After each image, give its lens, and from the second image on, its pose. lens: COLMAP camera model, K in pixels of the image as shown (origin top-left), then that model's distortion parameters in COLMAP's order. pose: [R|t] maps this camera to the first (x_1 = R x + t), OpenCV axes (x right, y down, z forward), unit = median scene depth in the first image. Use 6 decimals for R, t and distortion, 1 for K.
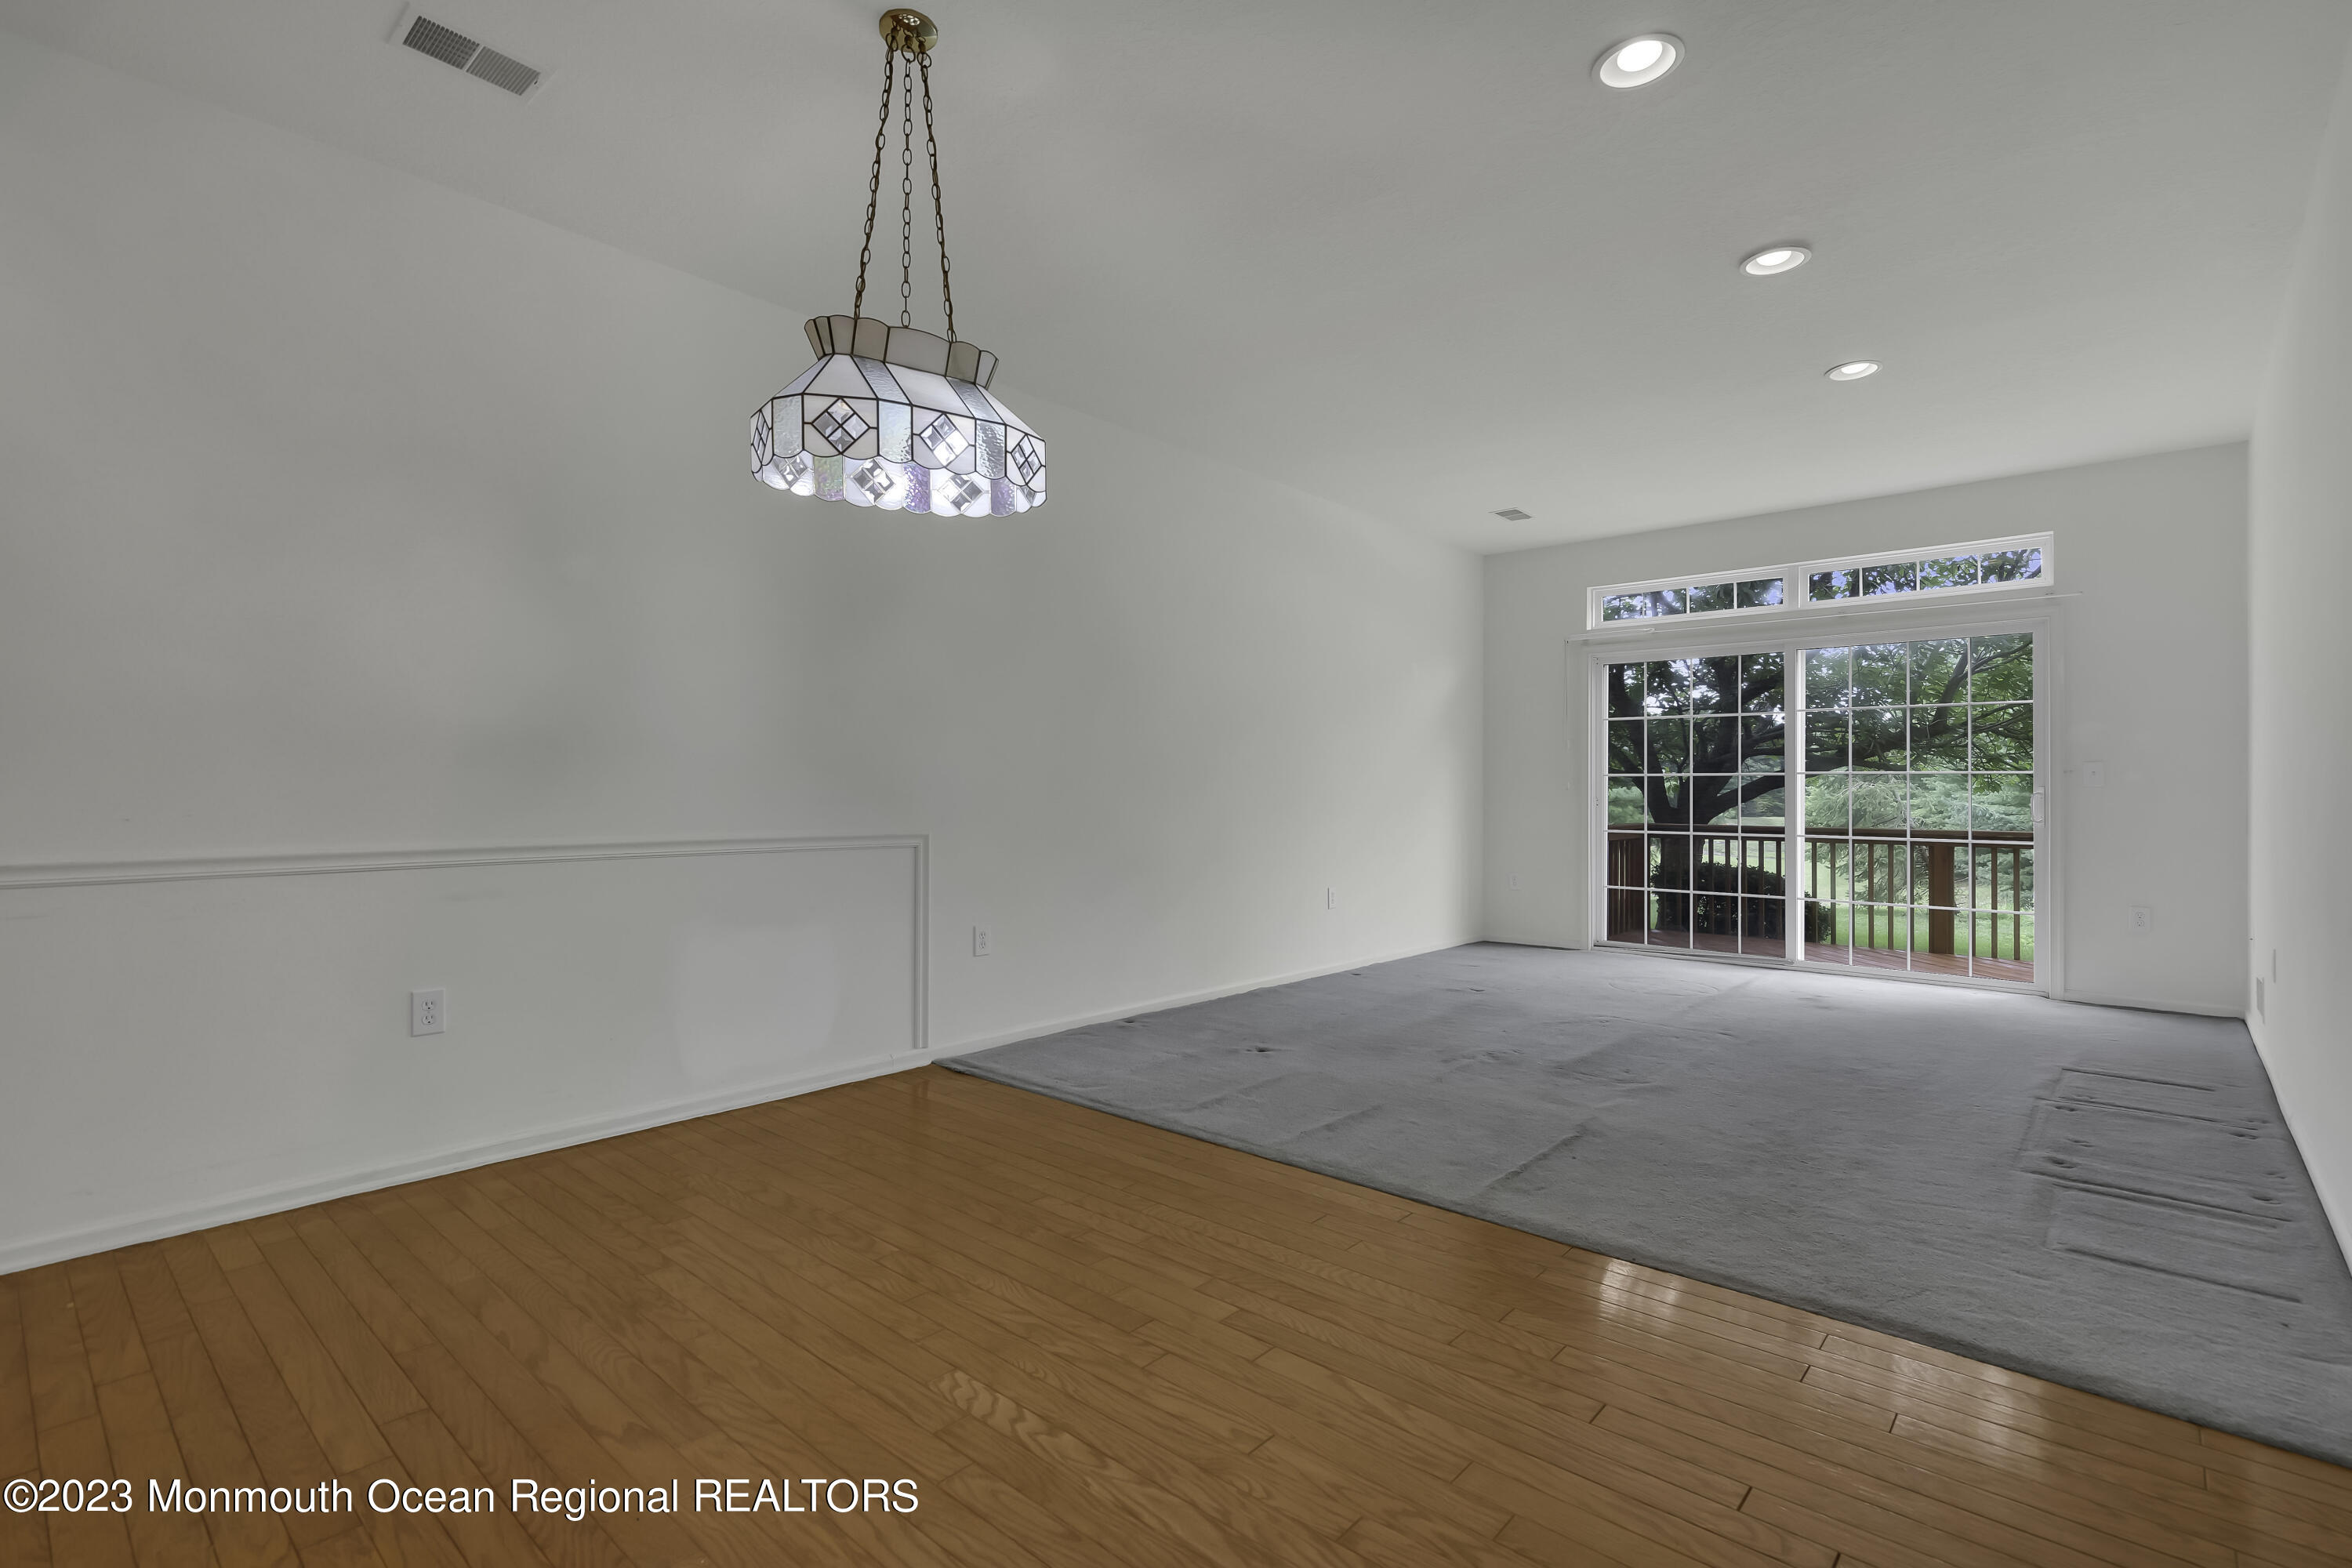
lens RADIAL K [[1088.4, 0, 1162.5], [0, 1088.4, 781.1], [0, 0, 1]] dist [0.000304, 0.000080]
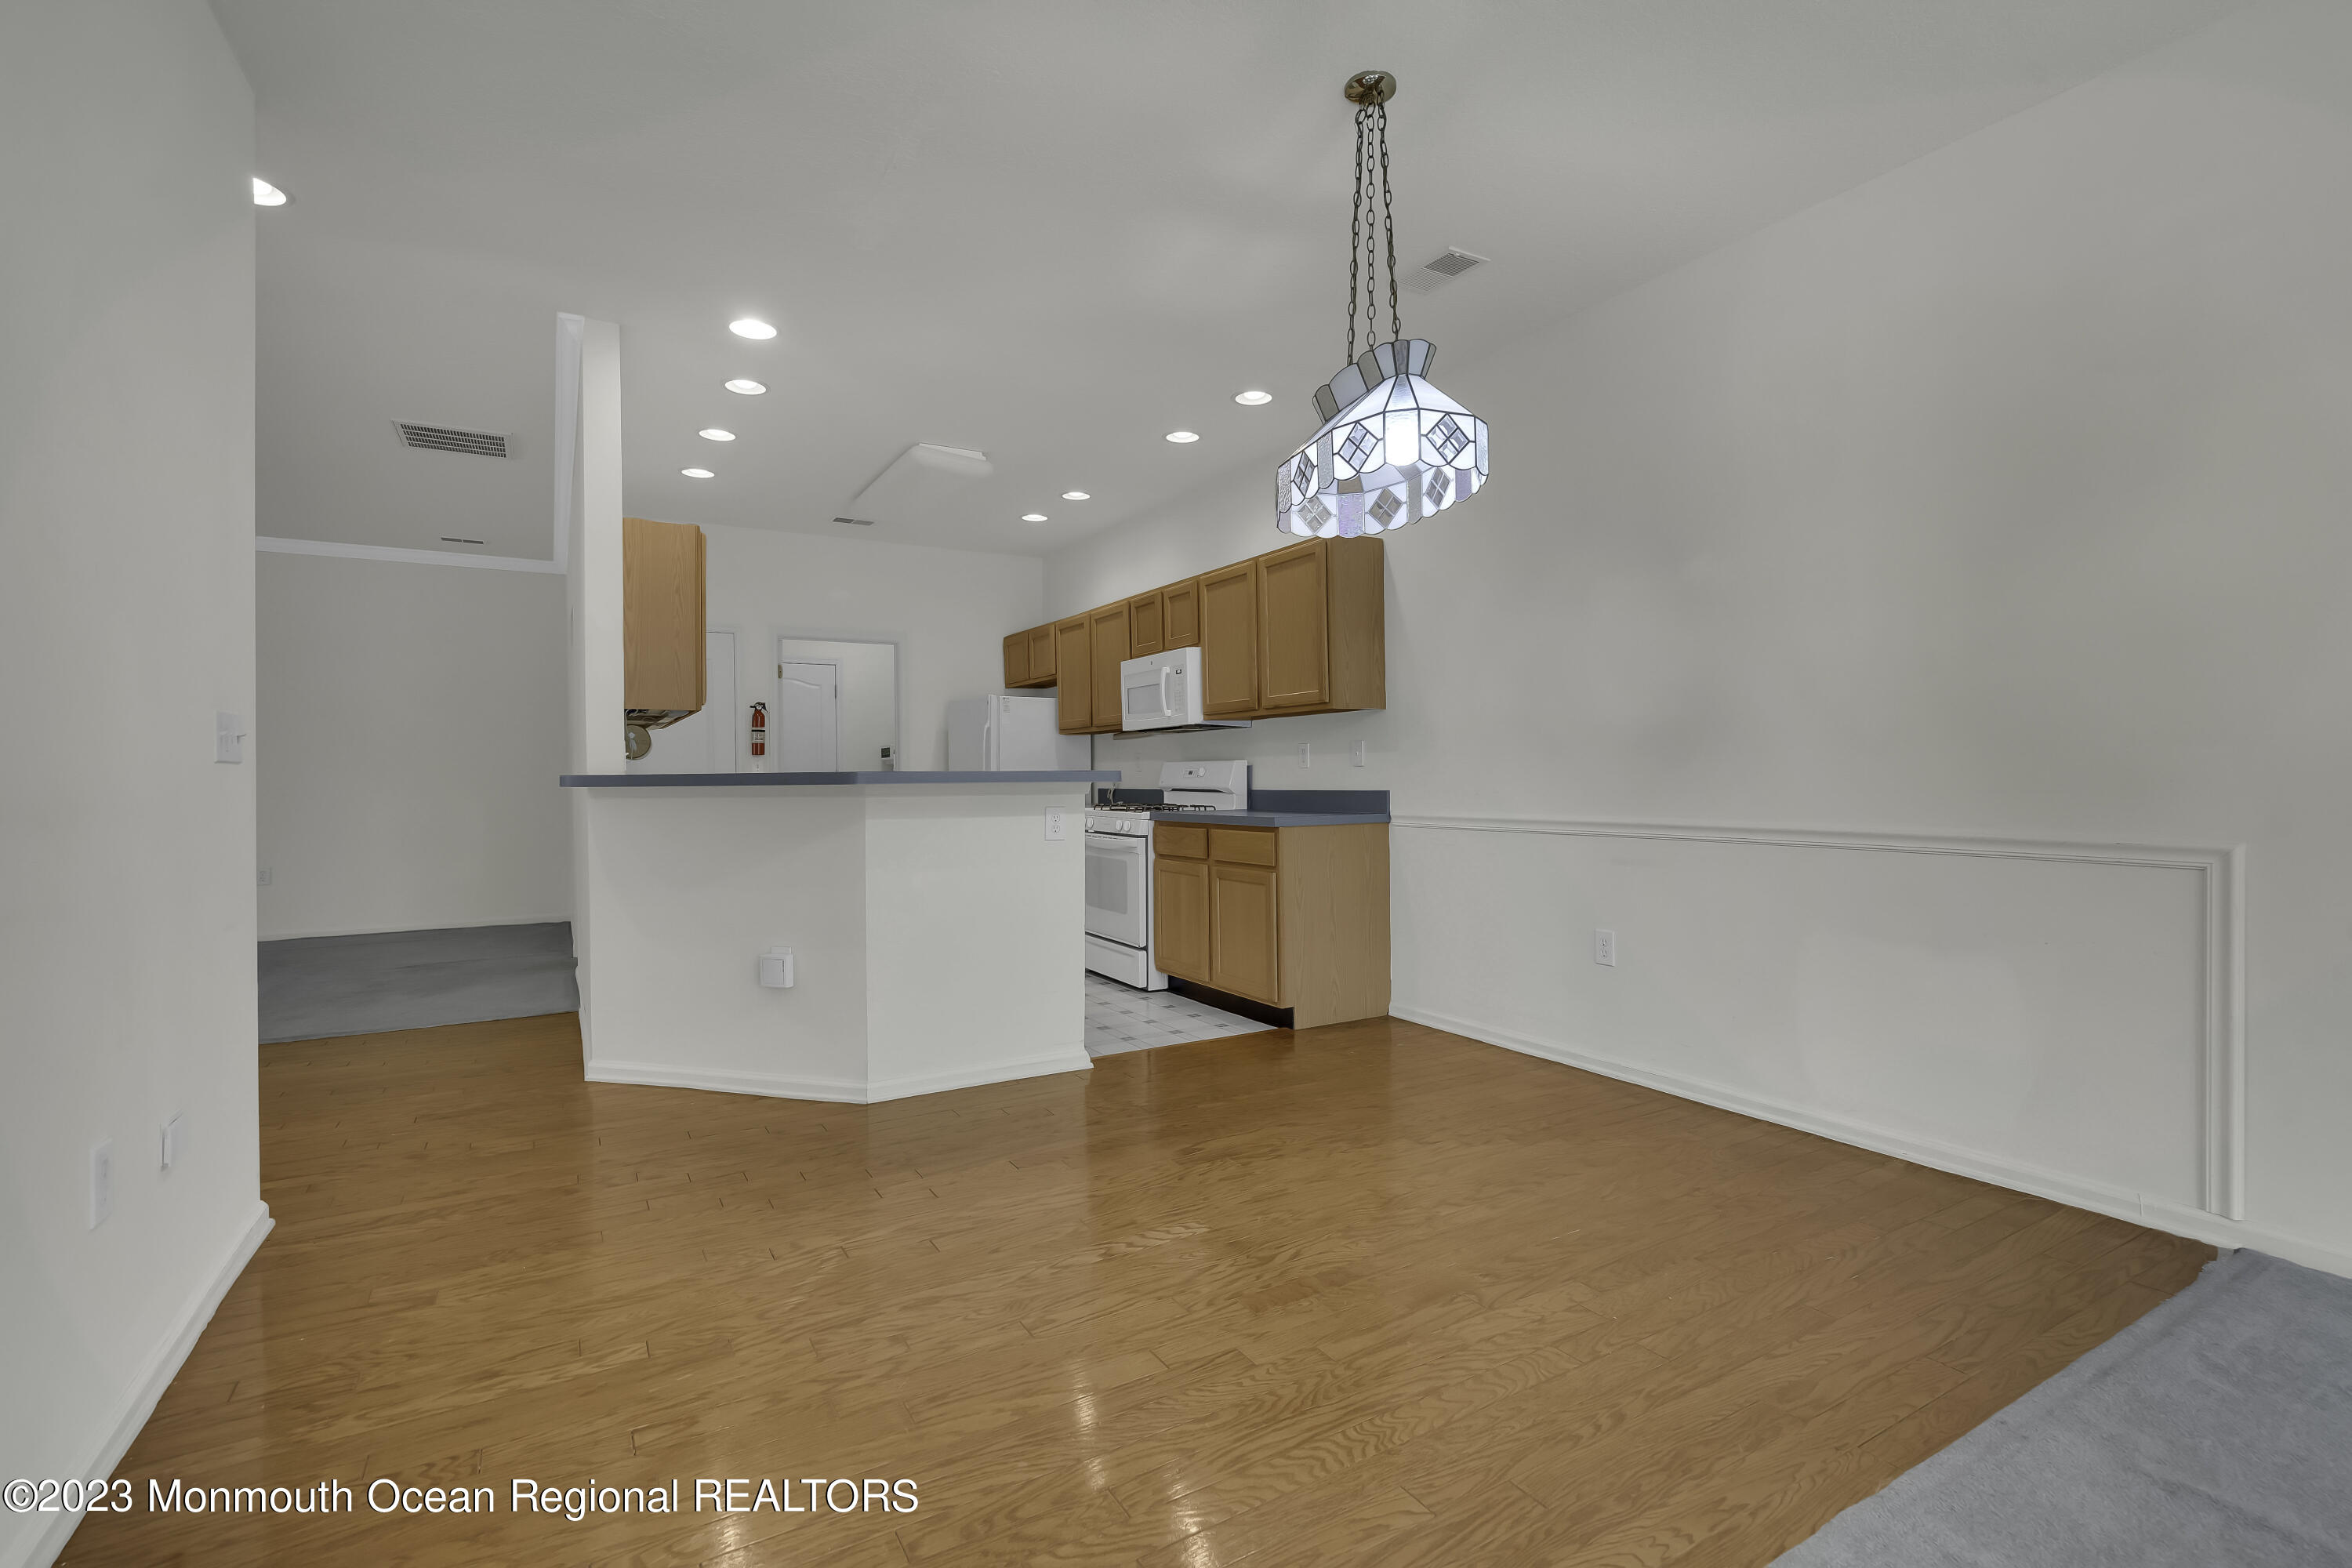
lens RADIAL K [[1057.5, 0, 1170.3], [0, 1057.5, 785.4], [0, 0, 1]] dist [-0.001579, -0.000371]
pose [[-0.300469, 0.008540, -0.953753, 0.786503], [0.013387, 0.999899, 0.004735, 0.008520], [0.953698, -0.011345, -0.300553, 1.037353]]
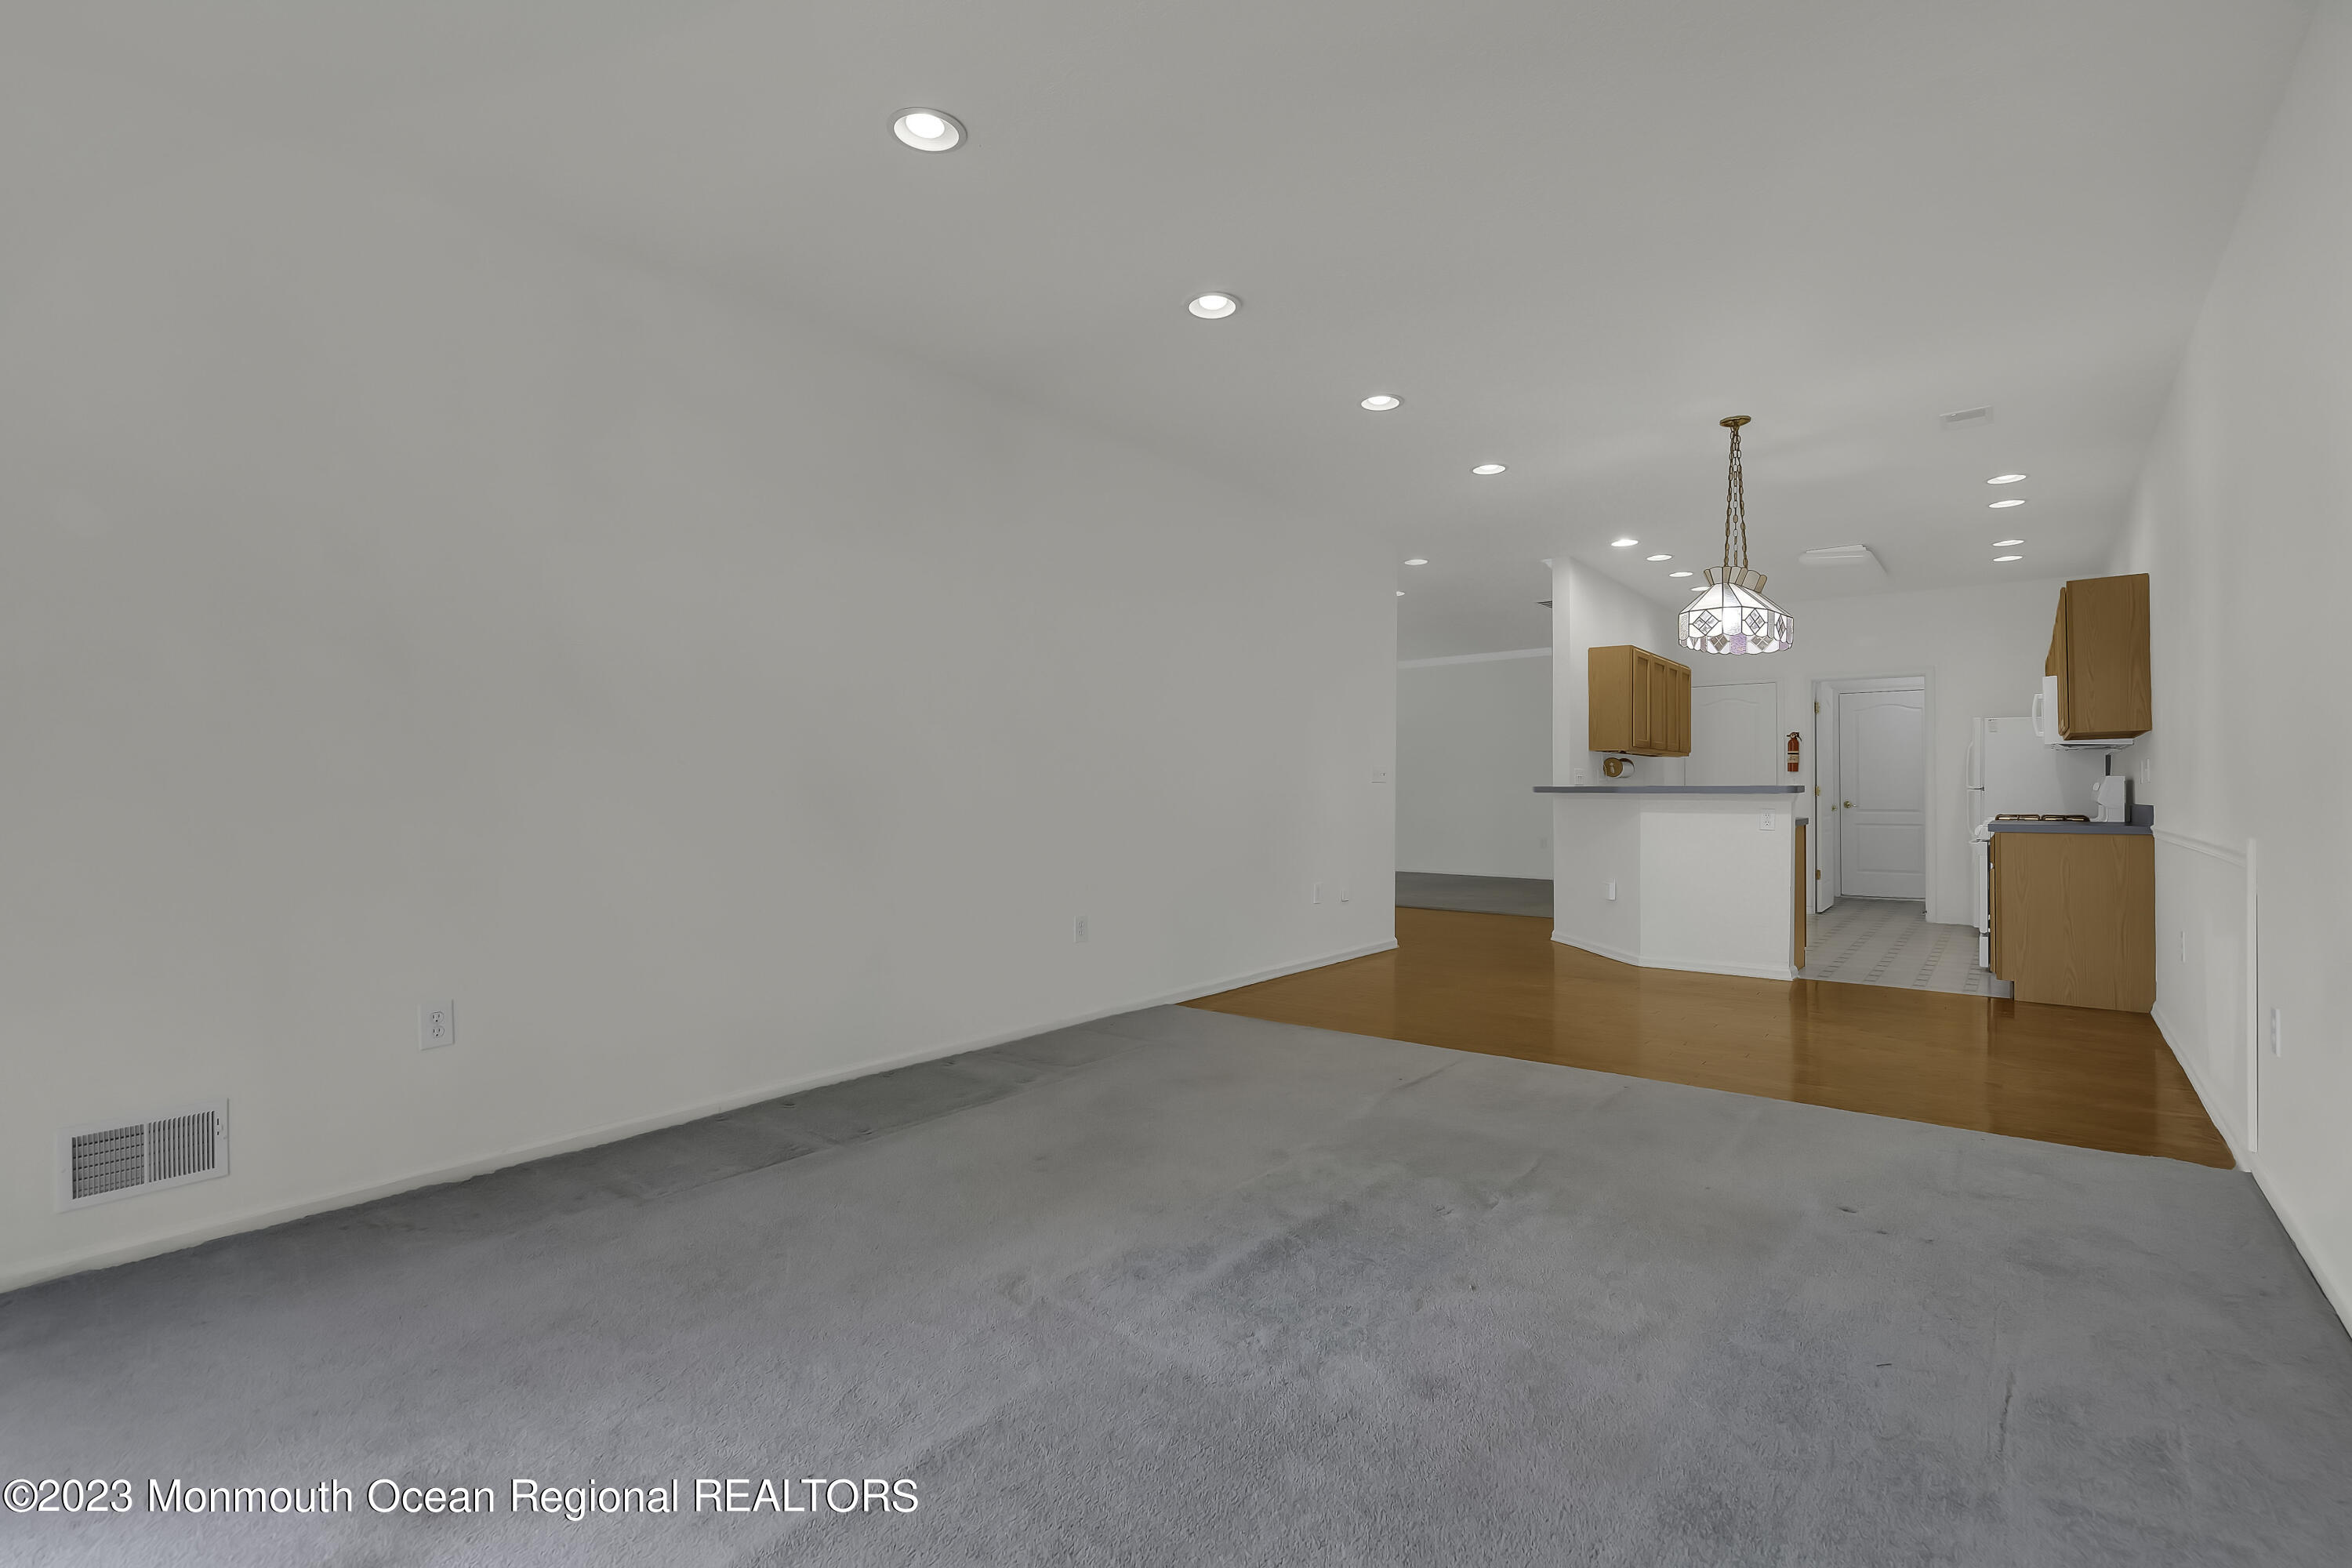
lens RADIAL K [[1057.5, 0, 1170.3], [0, 1057.5, 785.4], [0, 0, 1]] dist [-0.001579, -0.000371]
pose [[-0.997402, -0.001569, -0.072016, 0.909390], [-0.000890, 0.999955, -0.009455, 0.013684], [0.072028, -0.009366, -0.997359, 2.702377]]
